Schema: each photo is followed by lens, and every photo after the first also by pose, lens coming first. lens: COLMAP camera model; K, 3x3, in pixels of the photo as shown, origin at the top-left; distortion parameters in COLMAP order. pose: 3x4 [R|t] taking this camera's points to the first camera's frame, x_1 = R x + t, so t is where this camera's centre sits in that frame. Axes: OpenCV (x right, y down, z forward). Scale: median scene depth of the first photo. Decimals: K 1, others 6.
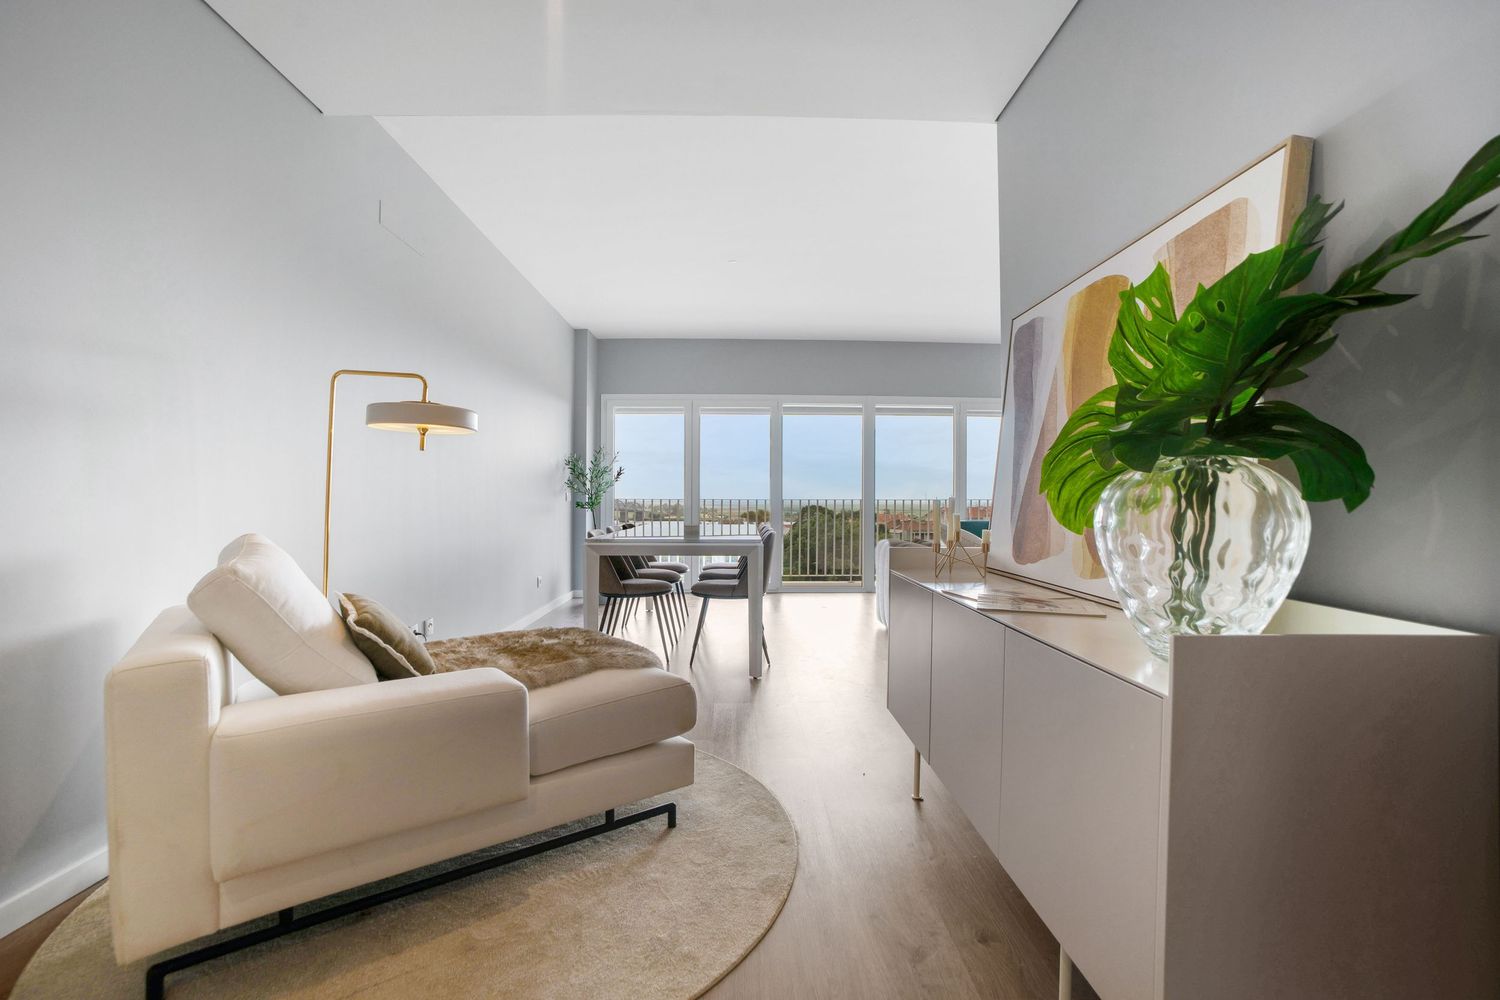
lens RADIAL K [[702.3, 0, 750.0], [0, 702.3, 500.0], [0, 0, 1]] dist [-0.039899, 0.000351]
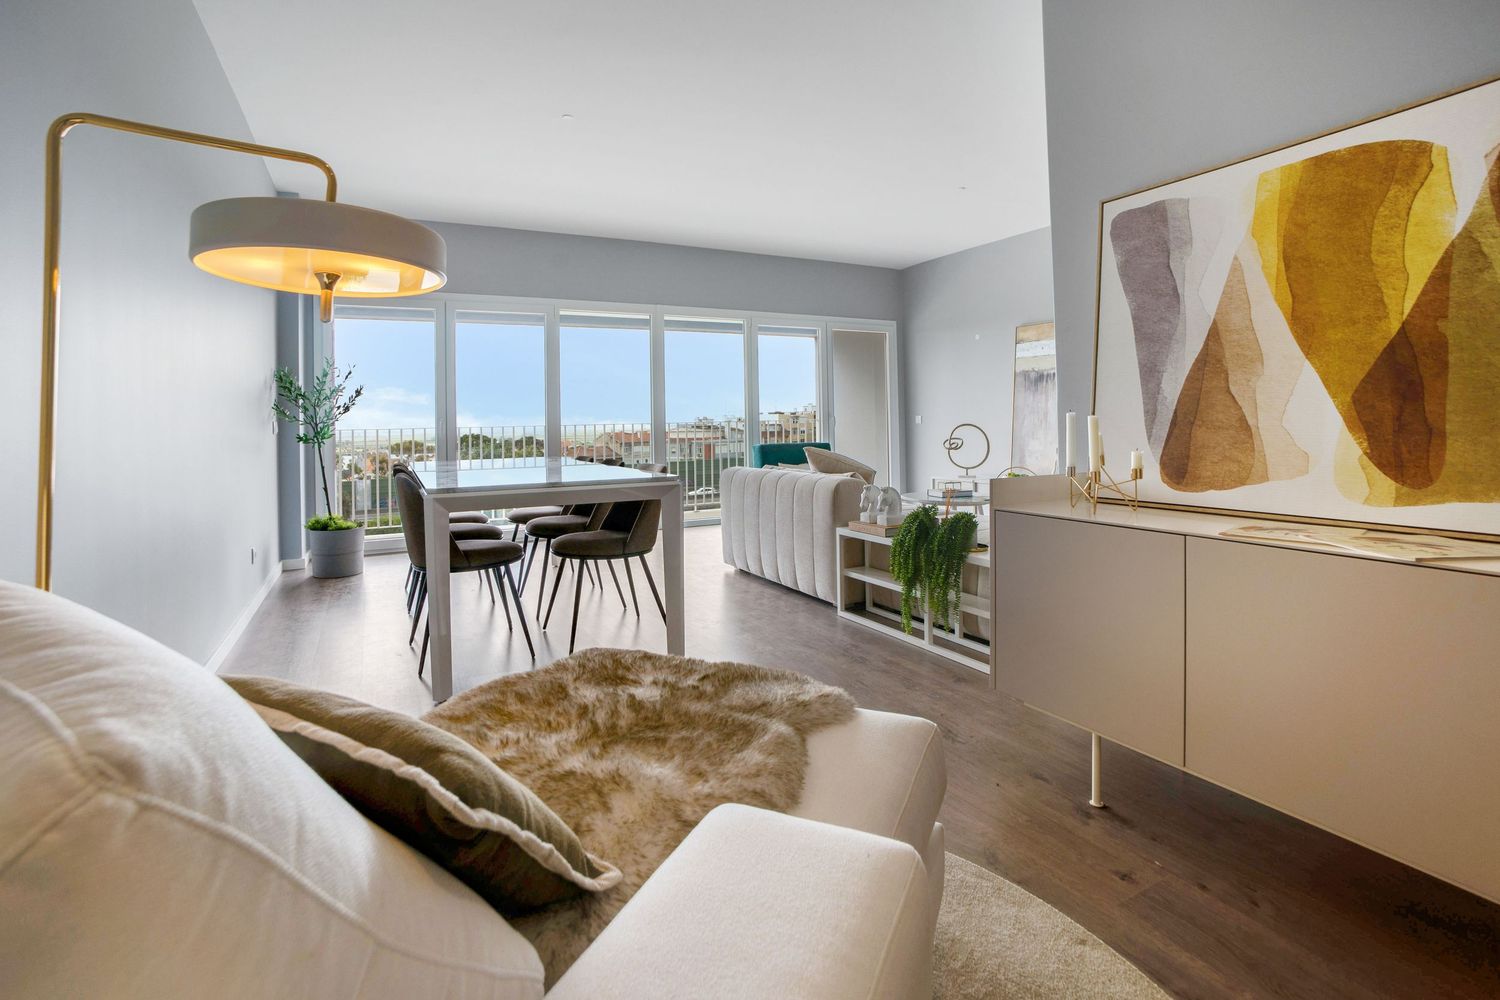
lens RADIAL K [[713.9, 0, 752.4], [0, 713.9, 430.6], [0, 0, 1]] dist [-0.037726, 0.000002]
pose [[0.890325, -0.018186, 0.454962, -0.163284], [0.015991, 0.999835, 0.008672, 0.001548], [-0.455044, -0.000446, 0.890469, 0.178120]]
